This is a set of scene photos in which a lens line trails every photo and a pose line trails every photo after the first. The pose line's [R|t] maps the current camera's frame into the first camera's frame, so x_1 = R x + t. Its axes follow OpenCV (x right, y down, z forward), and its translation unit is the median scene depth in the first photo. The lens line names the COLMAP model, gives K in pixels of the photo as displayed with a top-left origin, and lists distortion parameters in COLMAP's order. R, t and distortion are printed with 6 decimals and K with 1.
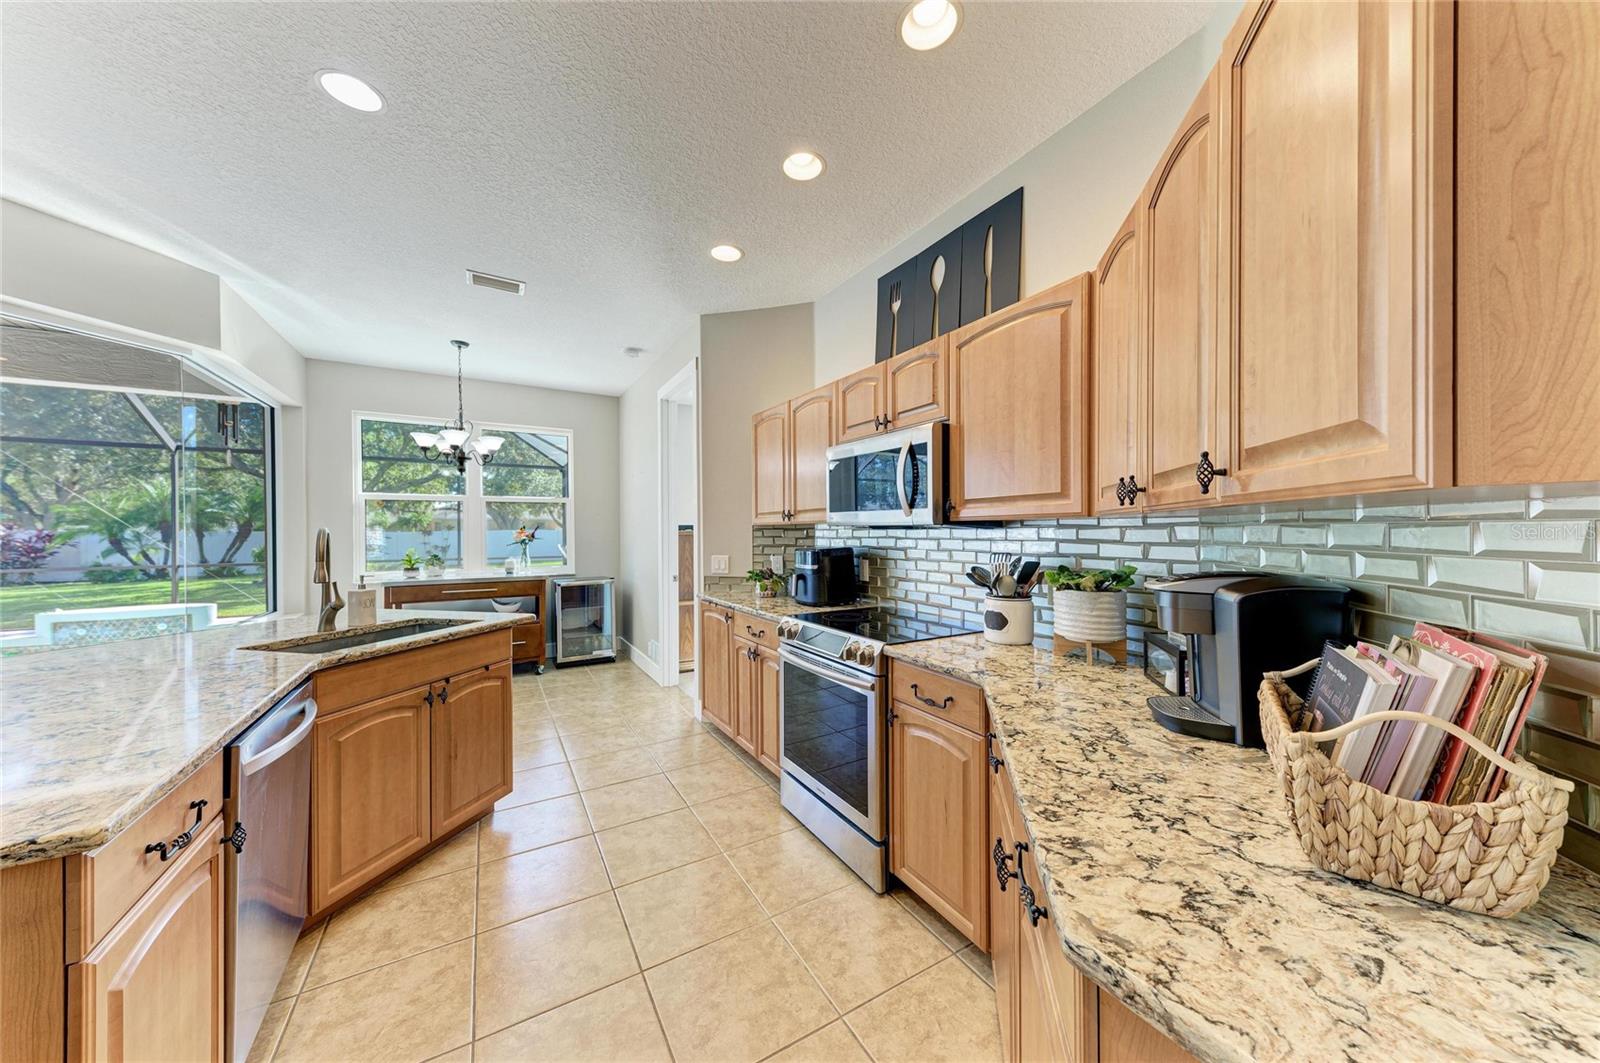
lens RADIAL K [[543.2, 0, 802.6], [0, 543.2, 532.6], [0, 0, 1]] dist [0.013907, -0.001260]
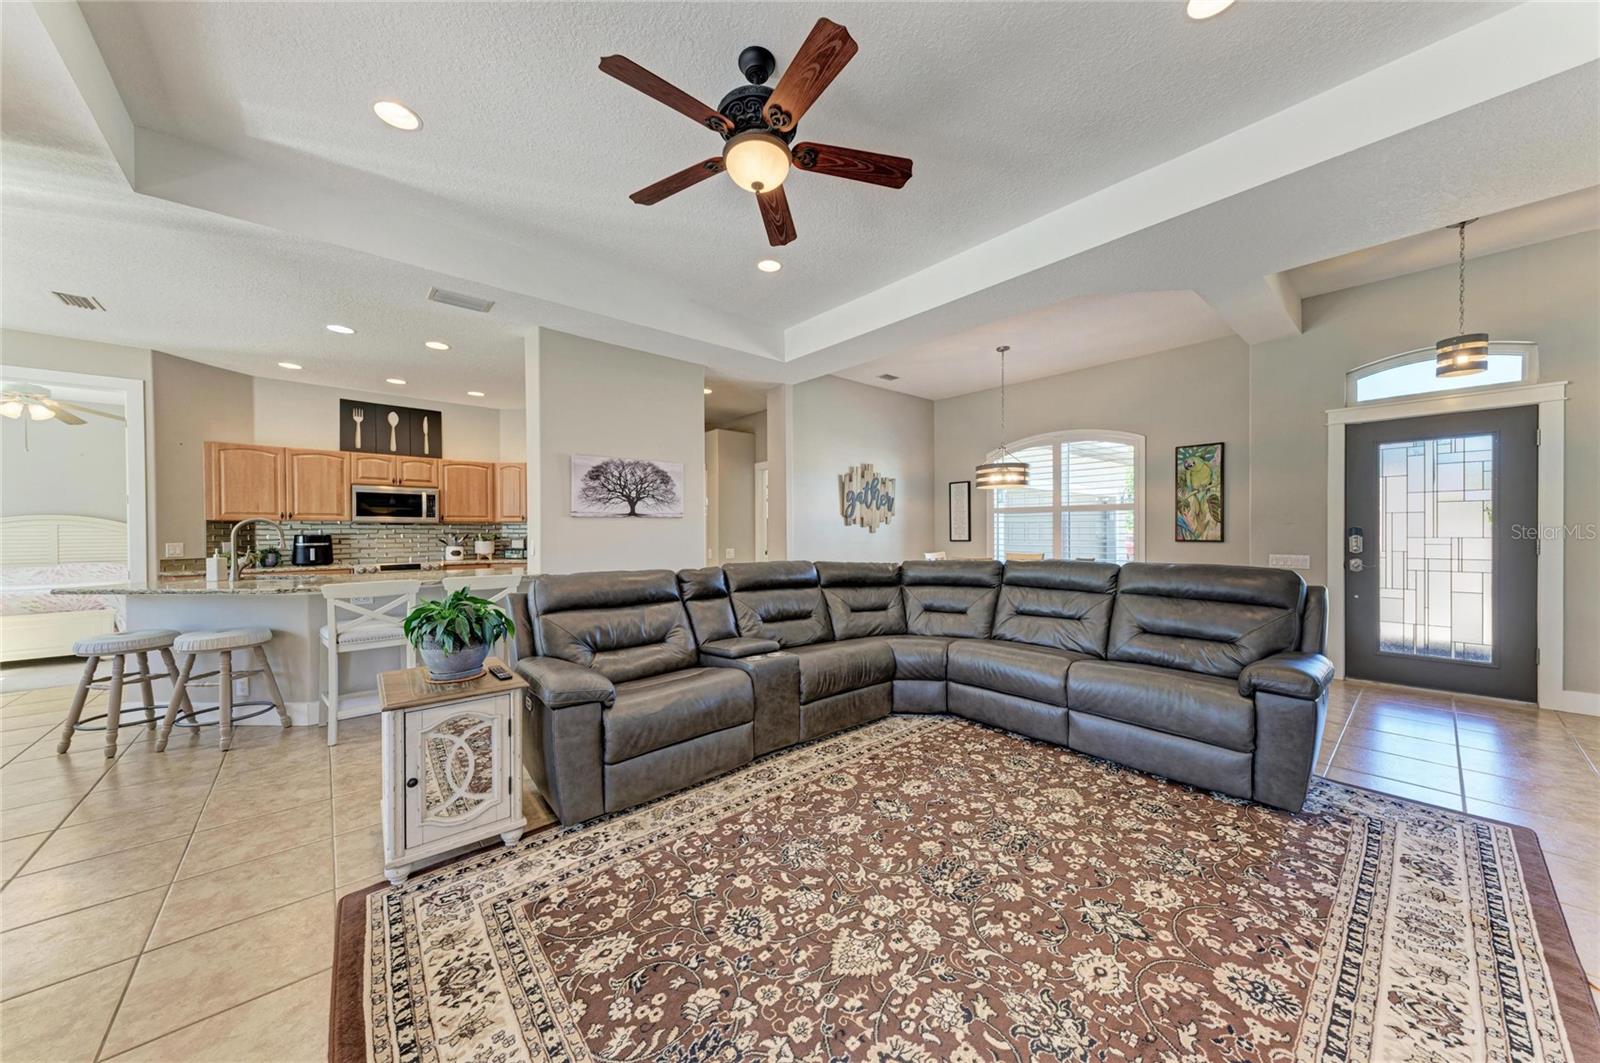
lens RADIAL K [[543.2, 0, 800.3], [0, 543.2, 535.4], [0, 0, 1]] dist [0.013907, -0.001260]
pose [[-0.193542, -0.003206, 0.981087, -2.158745], [0.003954, 0.999984, 0.004047, 0.031241], [-0.981084, 0.004663, -0.193526, -0.256297]]
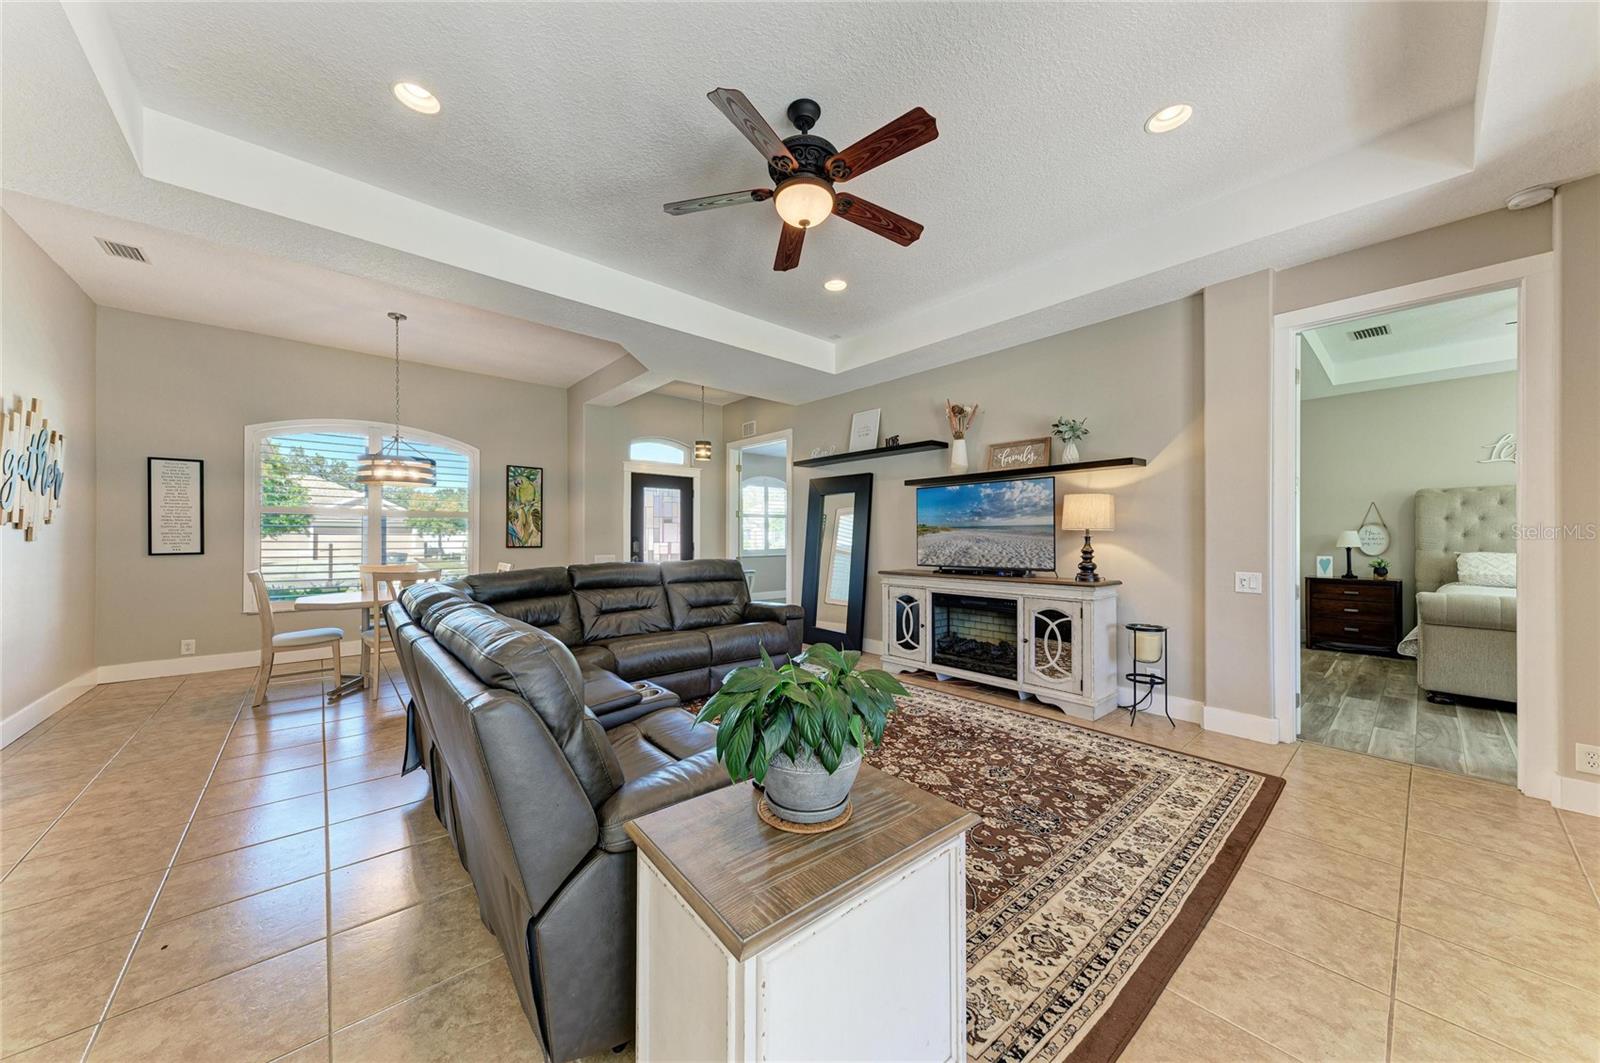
lens RADIAL K [[543.2, 0, 802.6], [0, 543.2, 538.6], [0, 0, 1]] dist [0.013907, -0.001260]
pose [[-0.980265, 0.005375, -0.197614, -1.254654], [0.005494, 0.999985, -0.000053, 0.034508], [0.197610, -0.001137, -0.980280, 0.445651]]
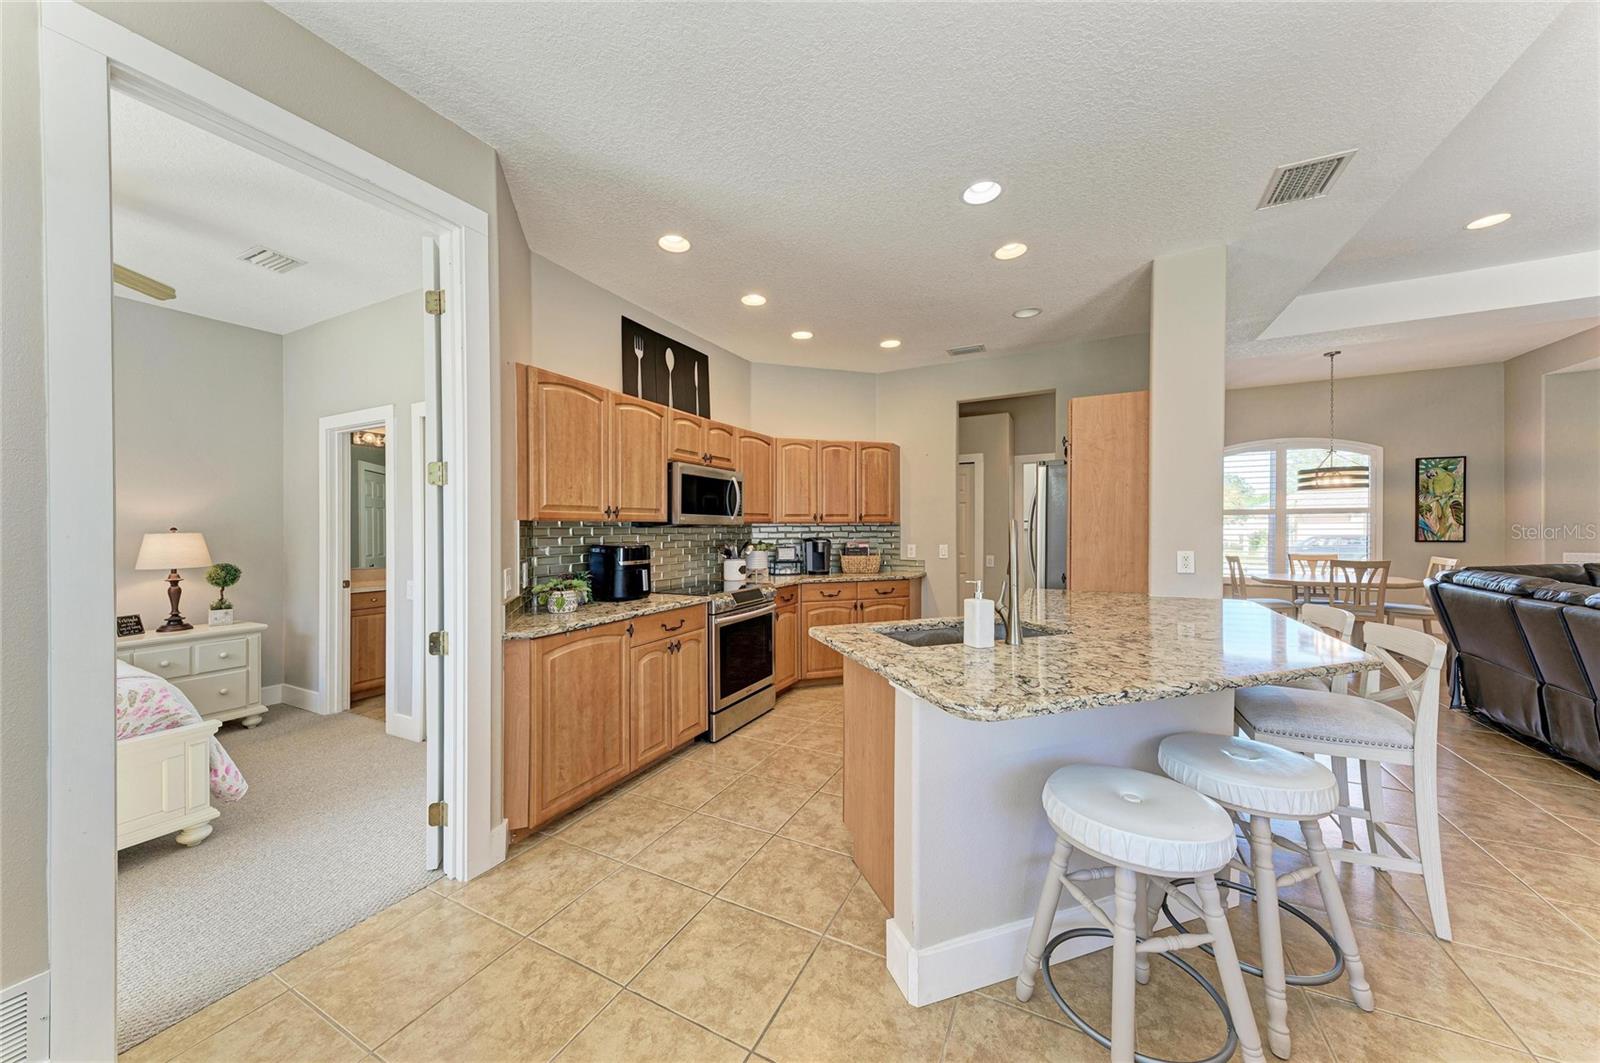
lens RADIAL K [[543.2, 0, 804.0], [0, 543.2, 528.1], [0, 0, 1]] dist [0.013907, -0.001260]
pose [[-0.534982, 0.002170, 0.844861, -1.077012], [0.005443, 0.999985, 0.000878, -0.003348], [-0.844846, 0.005068, -0.534986, 1.308270]]
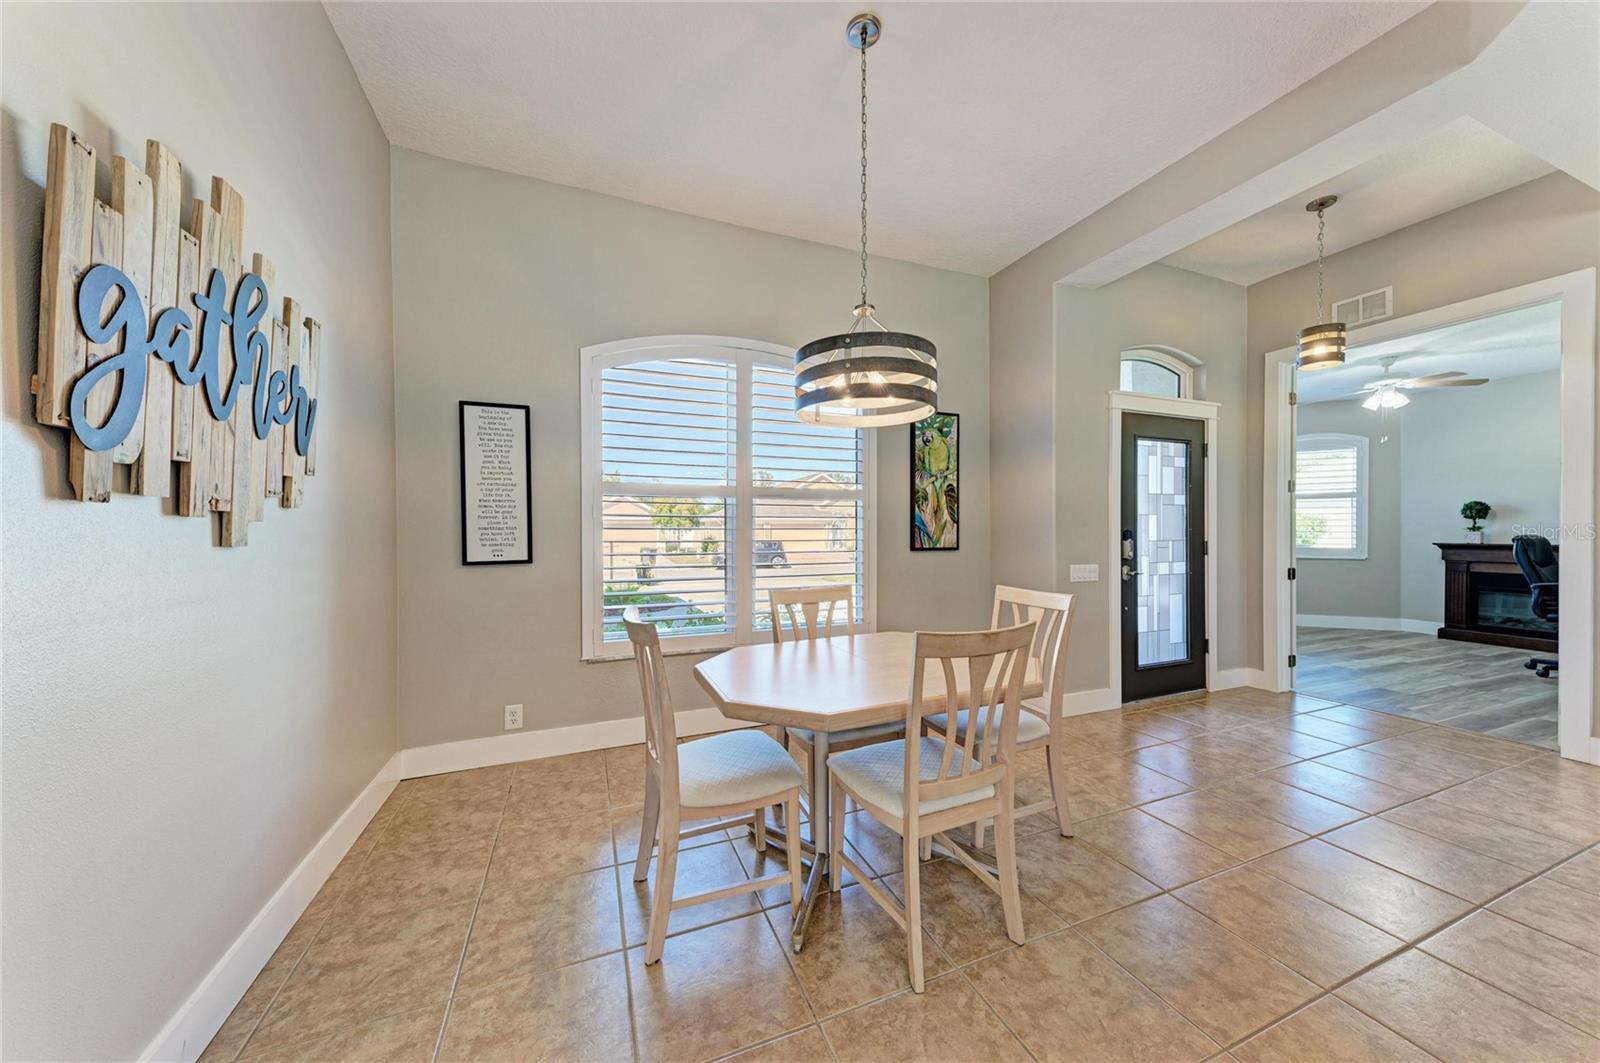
lens RADIAL K [[543.2, 0, 805.5], [0, 543.2, 538.2], [0, 0, 1]] dist [0.013907, -0.001260]
pose [[-0.990378, 0.008058, 0.138153, -0.452981], [0.009167, 0.999931, 0.007396, 0.024831], [-0.138083, 0.008592, -0.990383, -0.616490]]
